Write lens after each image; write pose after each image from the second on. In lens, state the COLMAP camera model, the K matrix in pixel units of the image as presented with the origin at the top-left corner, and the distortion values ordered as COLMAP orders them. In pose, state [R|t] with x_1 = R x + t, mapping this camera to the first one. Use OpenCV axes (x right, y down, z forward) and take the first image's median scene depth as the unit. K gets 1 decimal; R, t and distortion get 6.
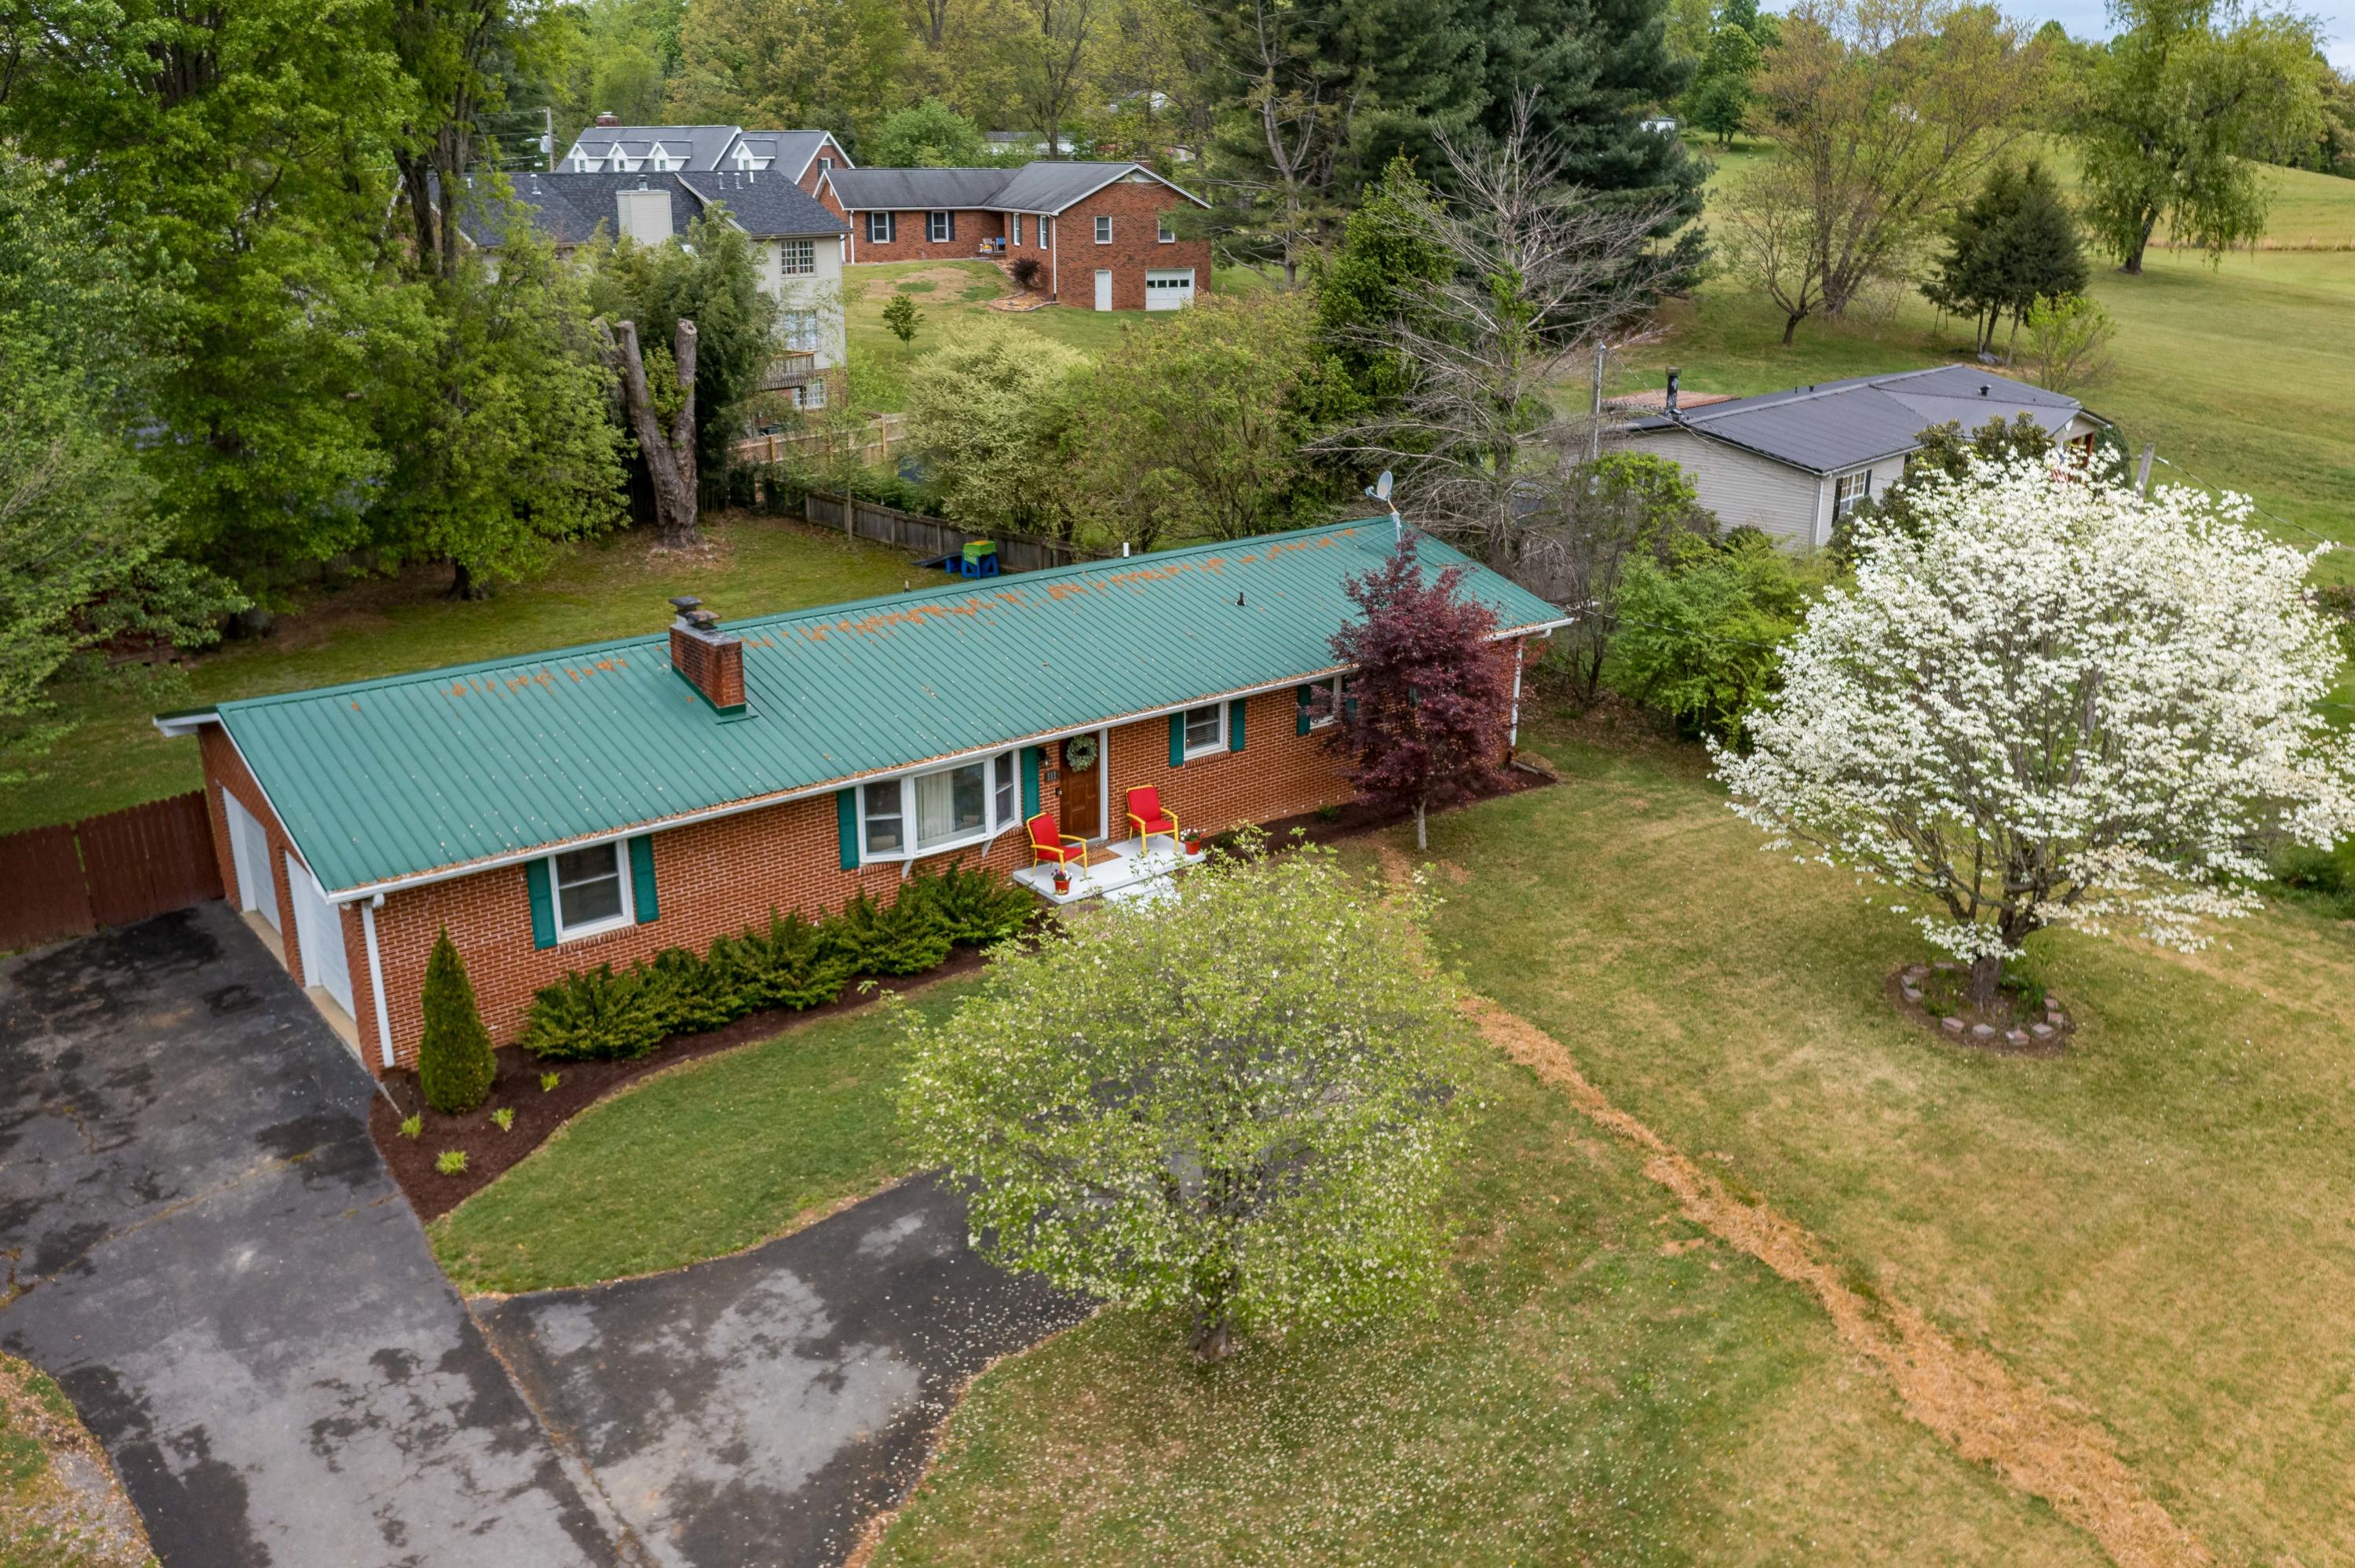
lens RADIAL K [[1871.9, 0, 1163.0], [0, 1871.9, 784.9], [0, 0, 1]] dist [-0.036632, 0.001298]
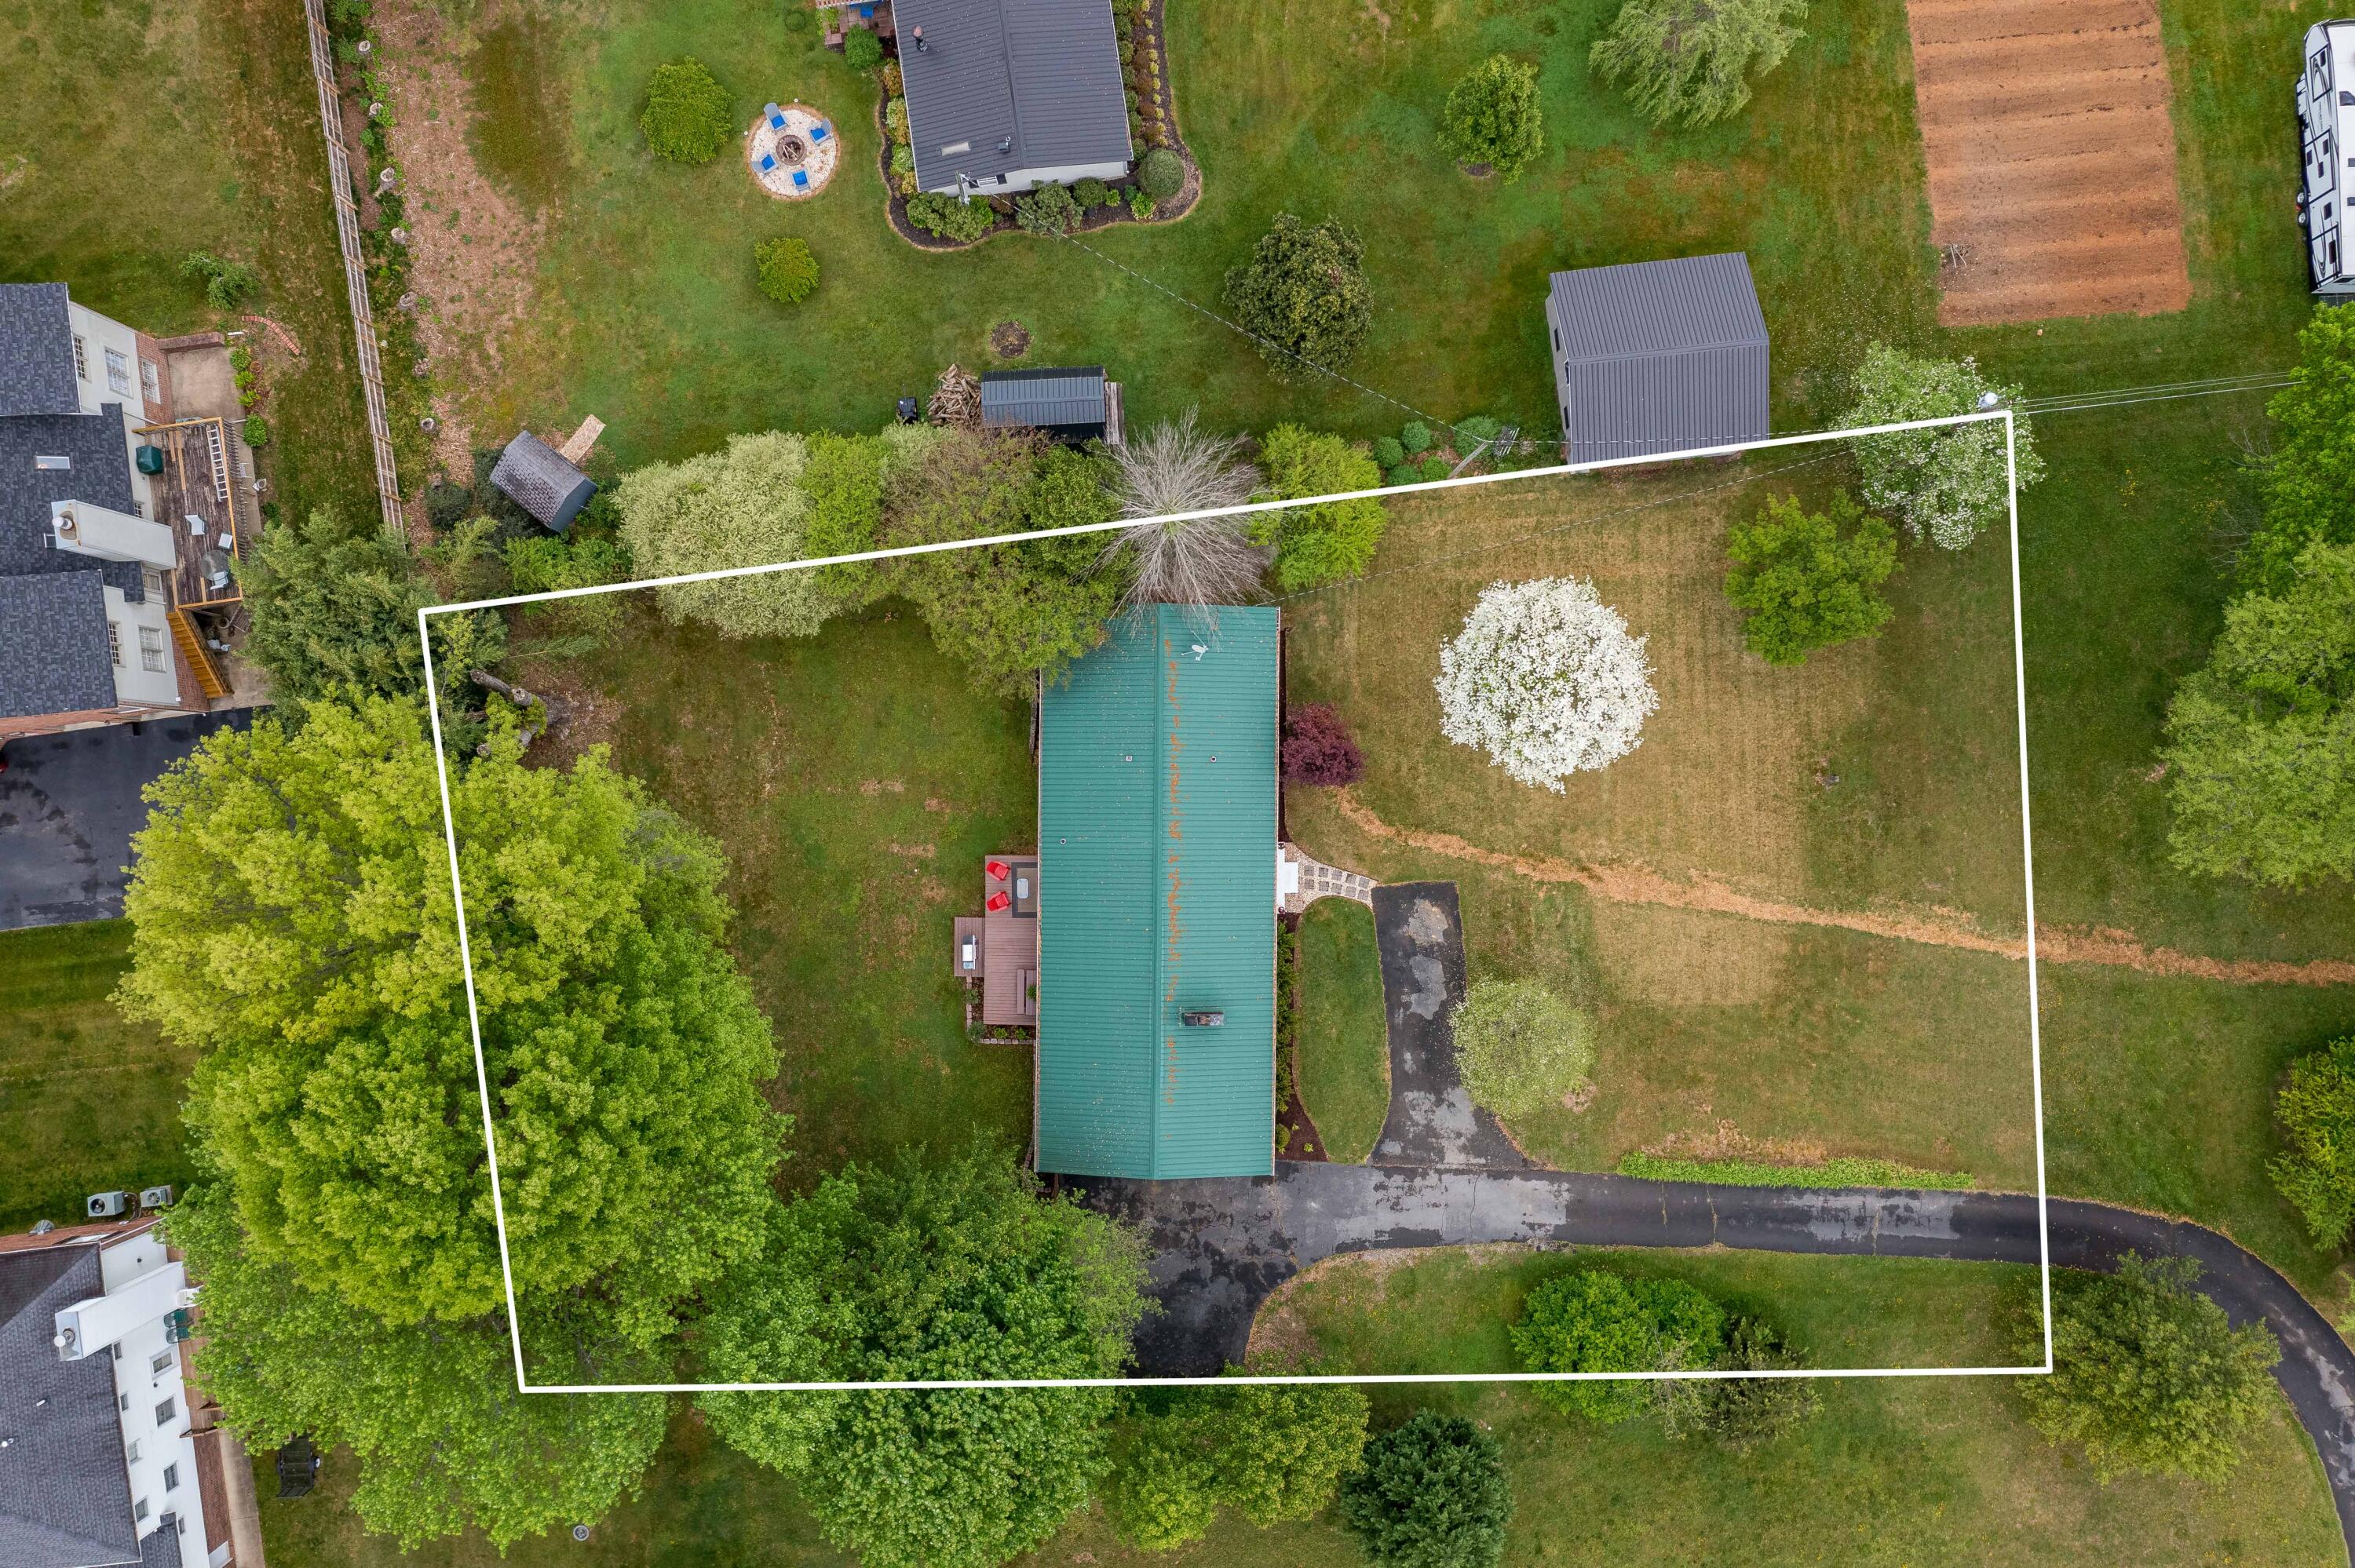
lens RADIAL K [[1874.4, 0, 1122.6], [0, 1874.4, 781.9], [0, 0, 1]] dist [-0.040969, 0.002091]
pose [[0.634430, -0.772976, 0.002489, -0.049434], [0.255216, 0.212510, 0.943241, -2.022142], [-0.729632, -0.597786, 0.332099, 0.301075]]
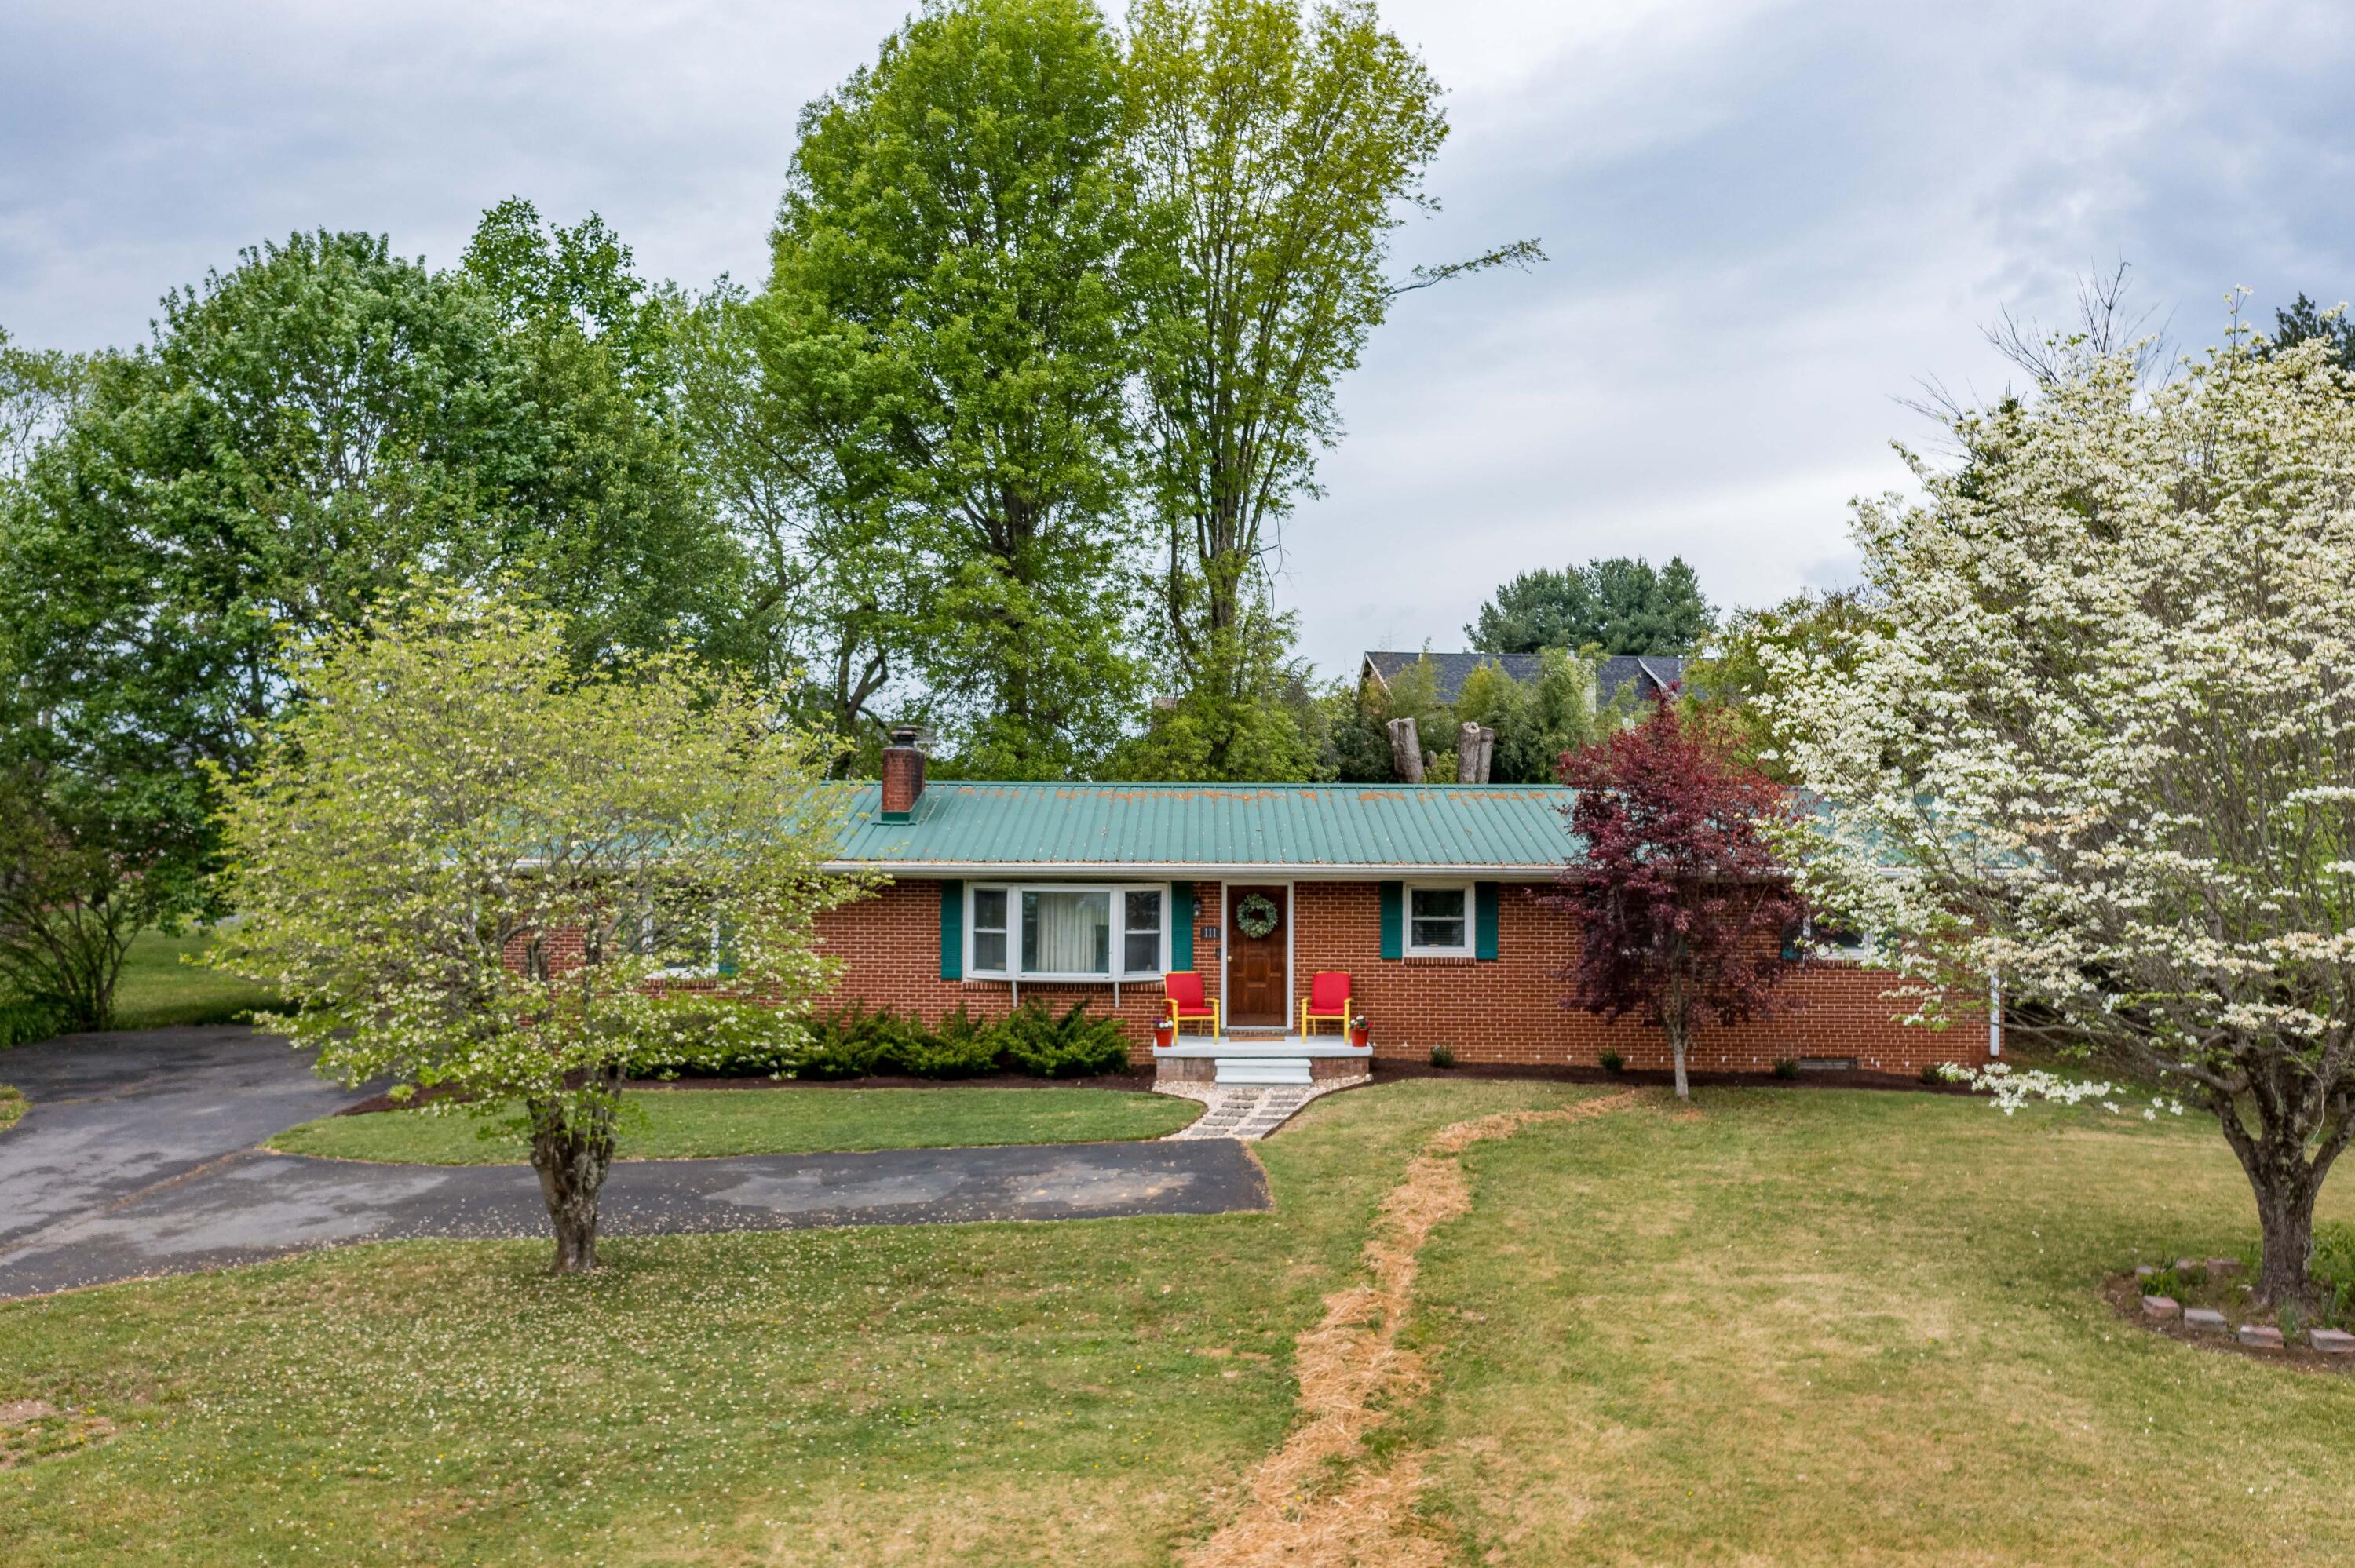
lens RADIAL K [[1890.6, 0, 1169.0], [0, 1890.6, 718.2], [0, 0, 1]] dist [-0.031207, 0.006479]
pose [[0.766089, -0.037095, -0.641664, 0.408660], [-0.210396, 0.928857, -0.304892, 0.144208], [0.607323, 0.368578, 0.703782, 0.253691]]
